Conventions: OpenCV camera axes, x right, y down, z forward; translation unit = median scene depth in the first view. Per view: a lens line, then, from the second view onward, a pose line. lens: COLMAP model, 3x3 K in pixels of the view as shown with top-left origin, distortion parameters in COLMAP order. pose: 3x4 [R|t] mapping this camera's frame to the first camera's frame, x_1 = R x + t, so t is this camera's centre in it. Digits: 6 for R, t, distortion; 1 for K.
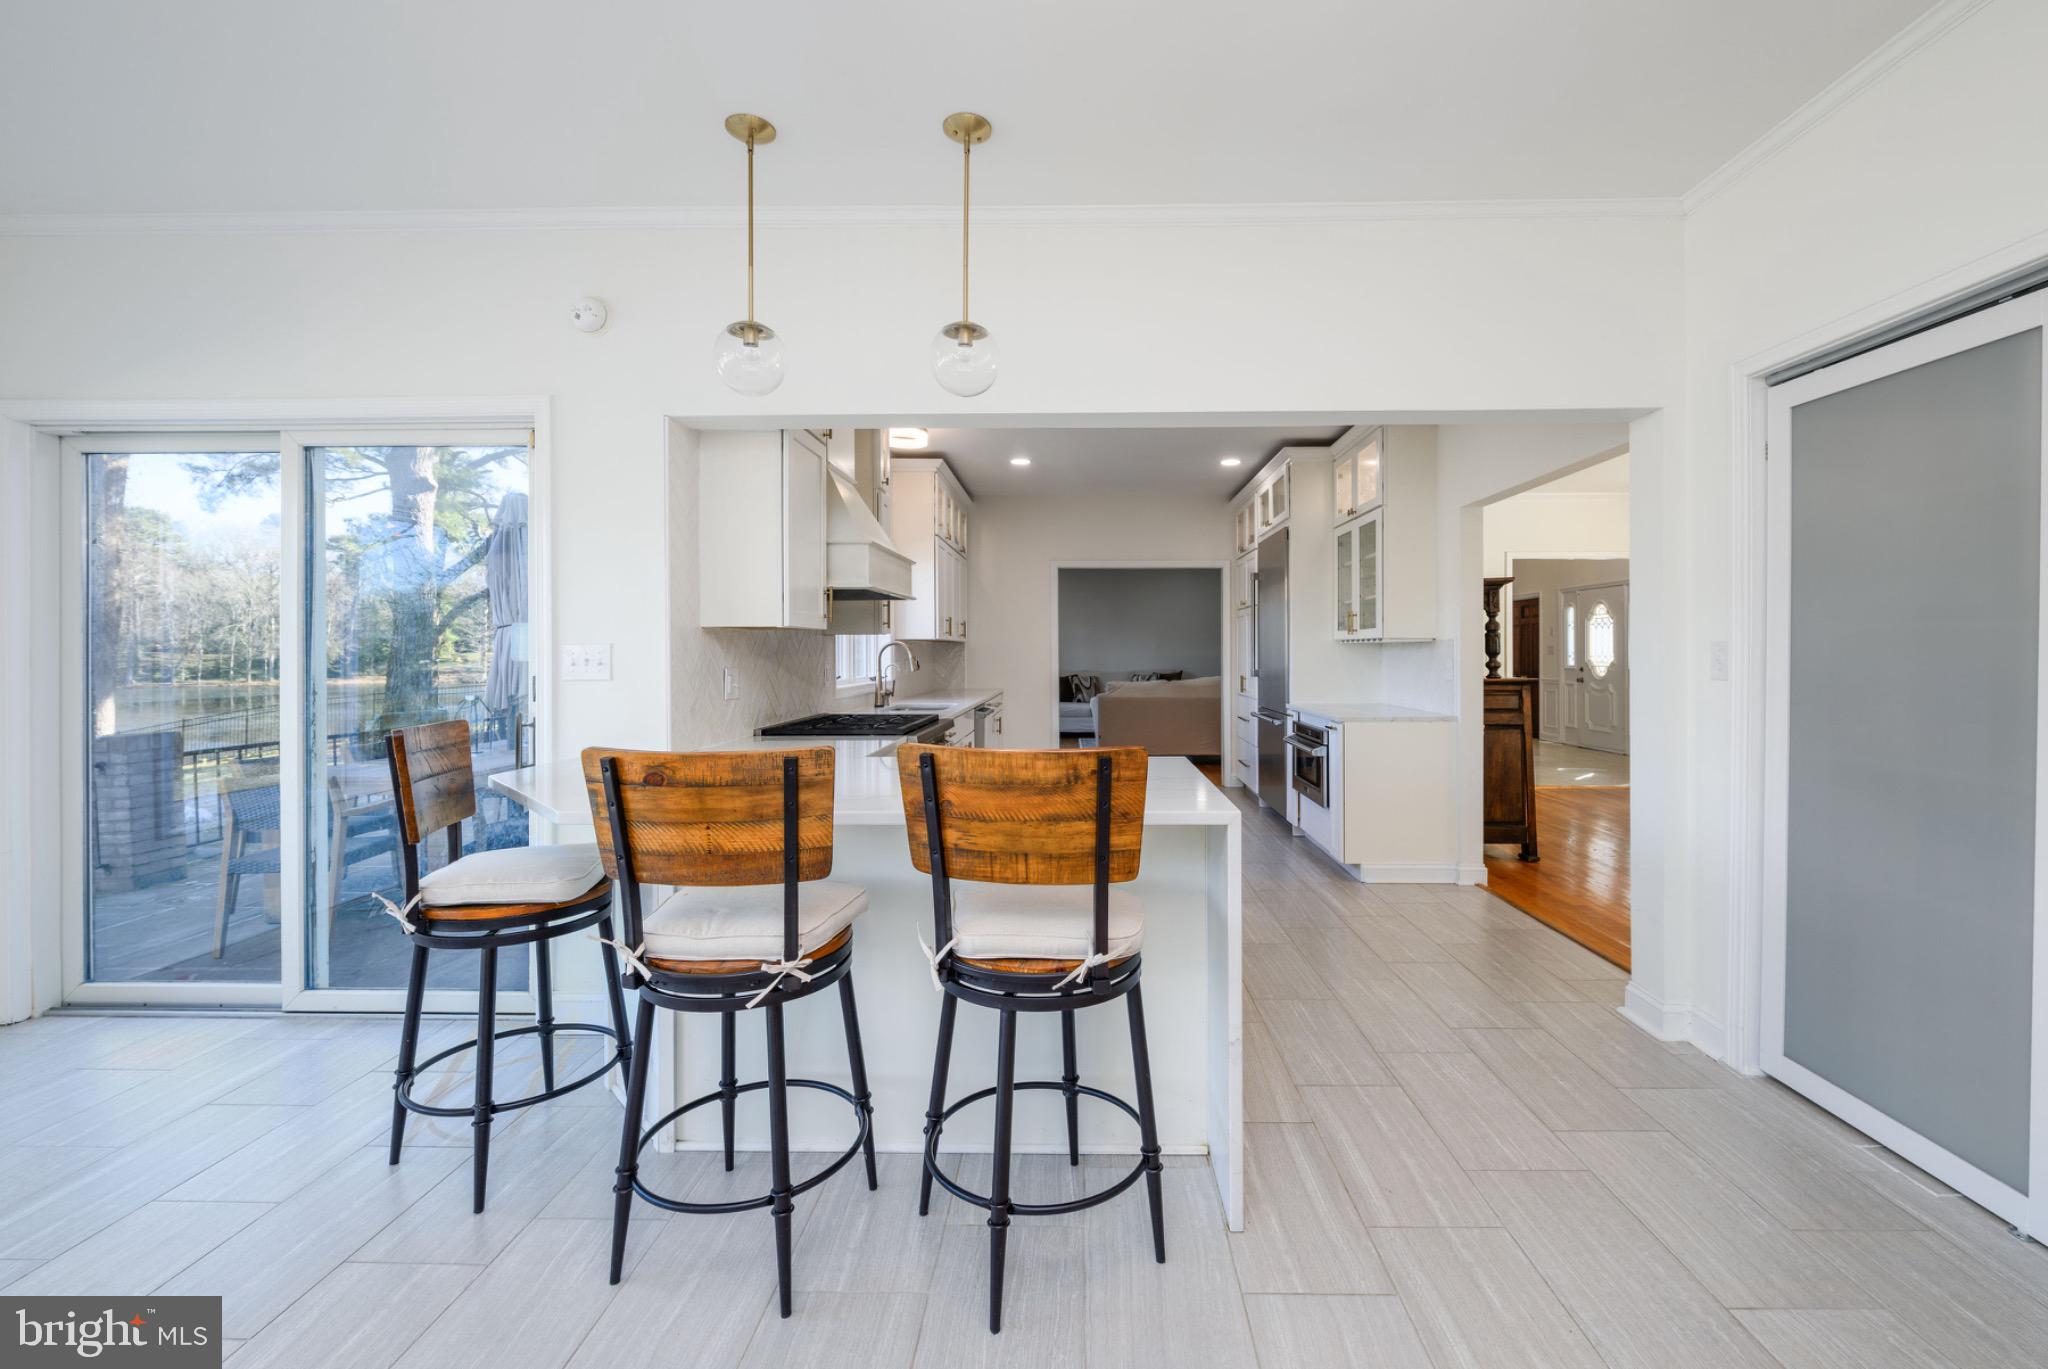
lens RADIAL K [[845.1, 0, 1060.3], [0, 845.1, 649.6], [0, 0, 1]] dist [0.000628, 0.000030]
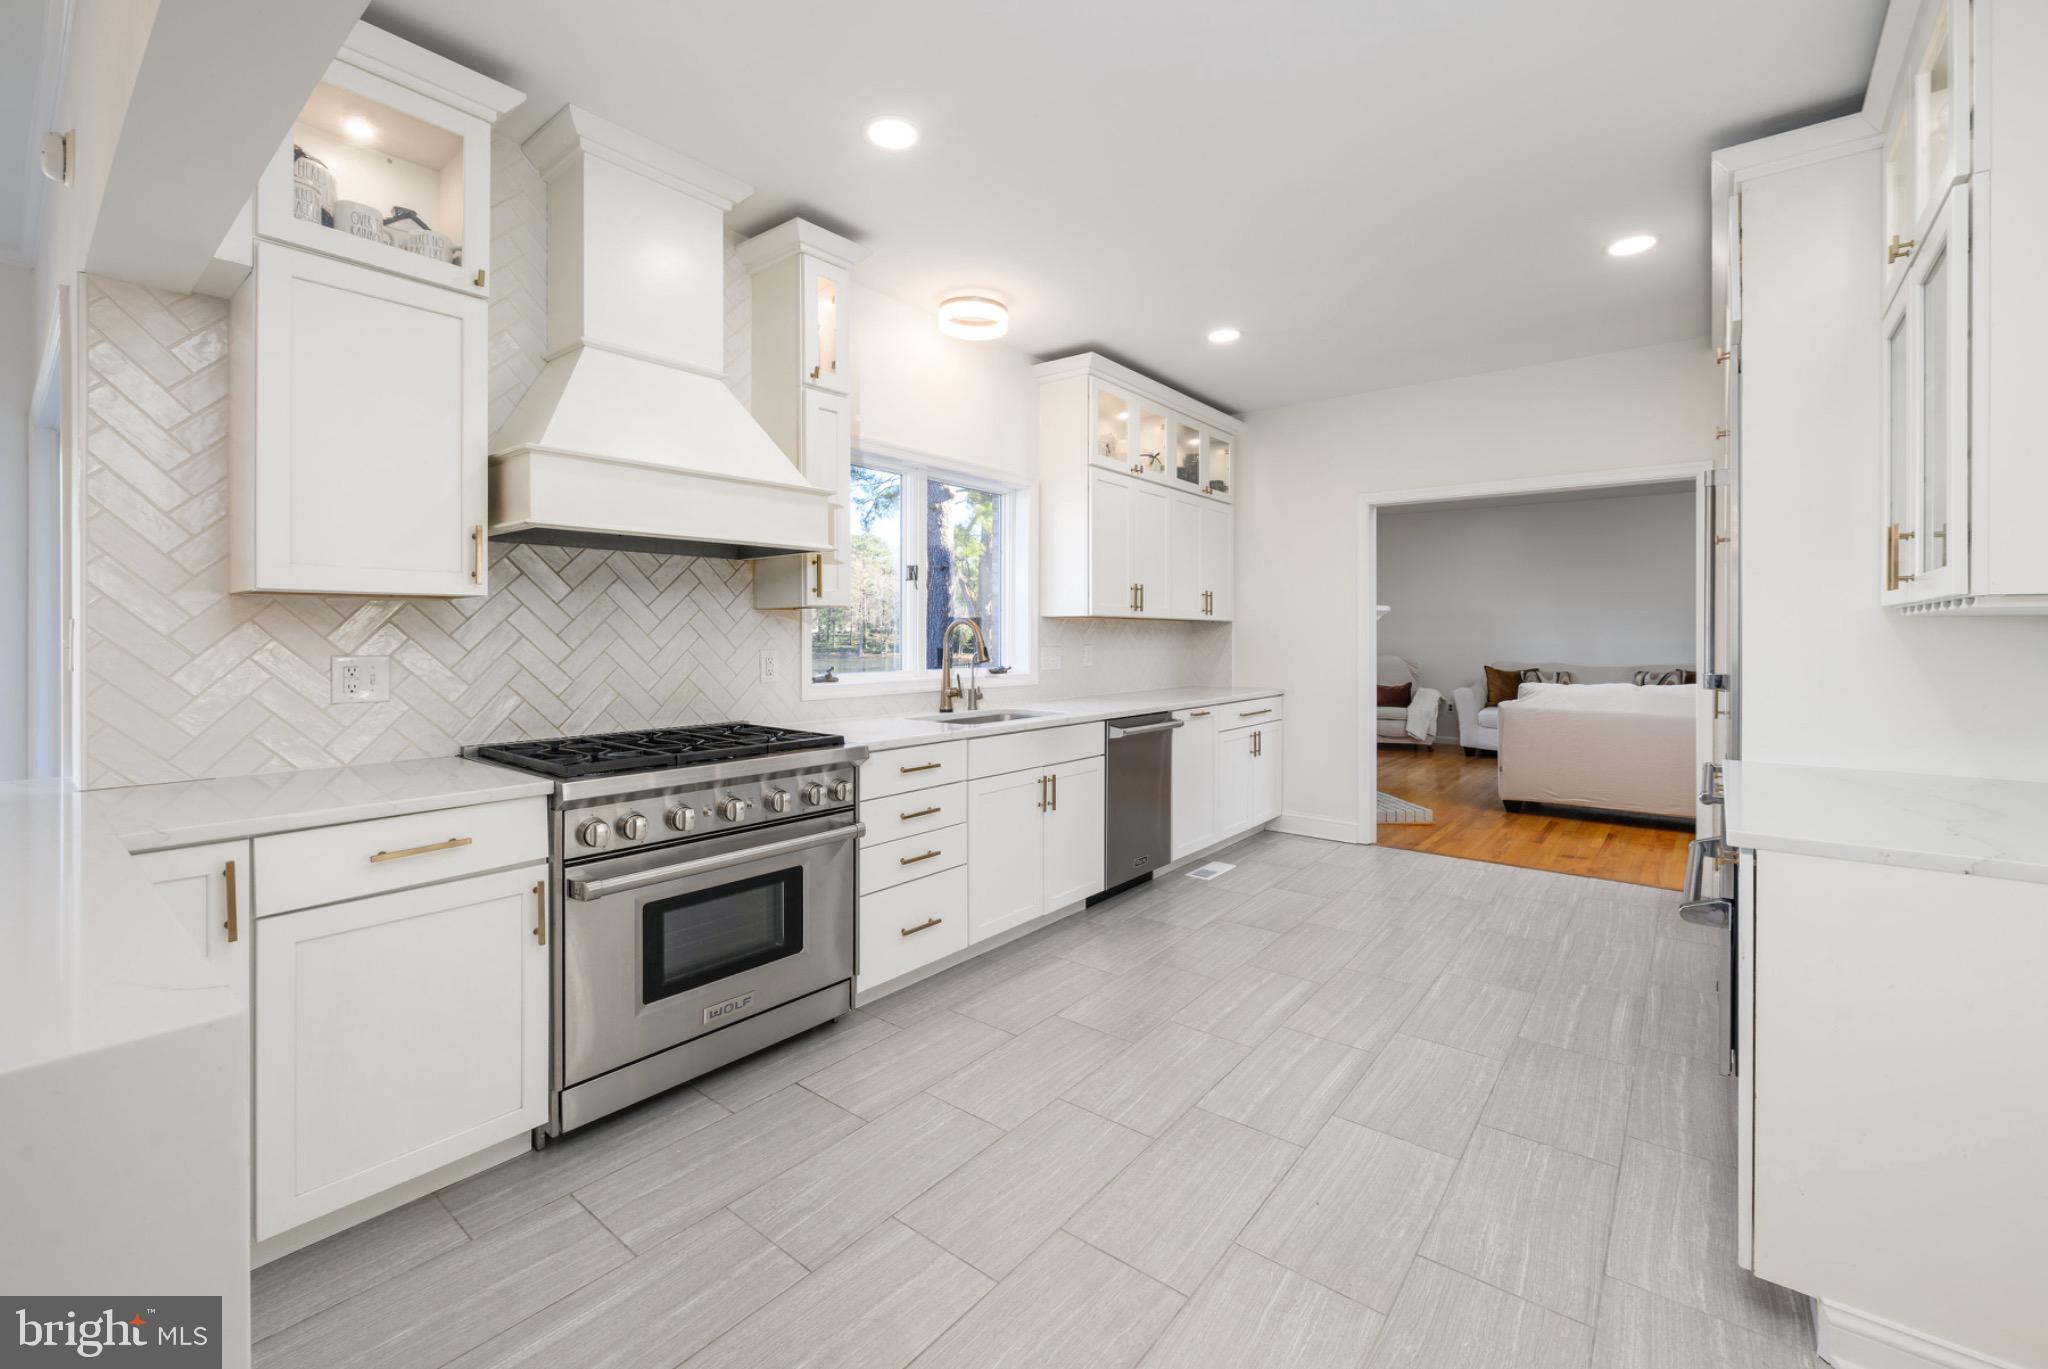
lens RADIAL K [[845.1, 0, 1020.0], [0, 845.1, 635.5], [0, 0, 1]] dist [0.000628, 0.000030]
pose [[0.786942, 0.006443, -0.616993, 0.187981], [-0.005240, 0.999979, 0.003758, 0.000531], [0.617005, 0.000276, 0.786959, 0.338381]]
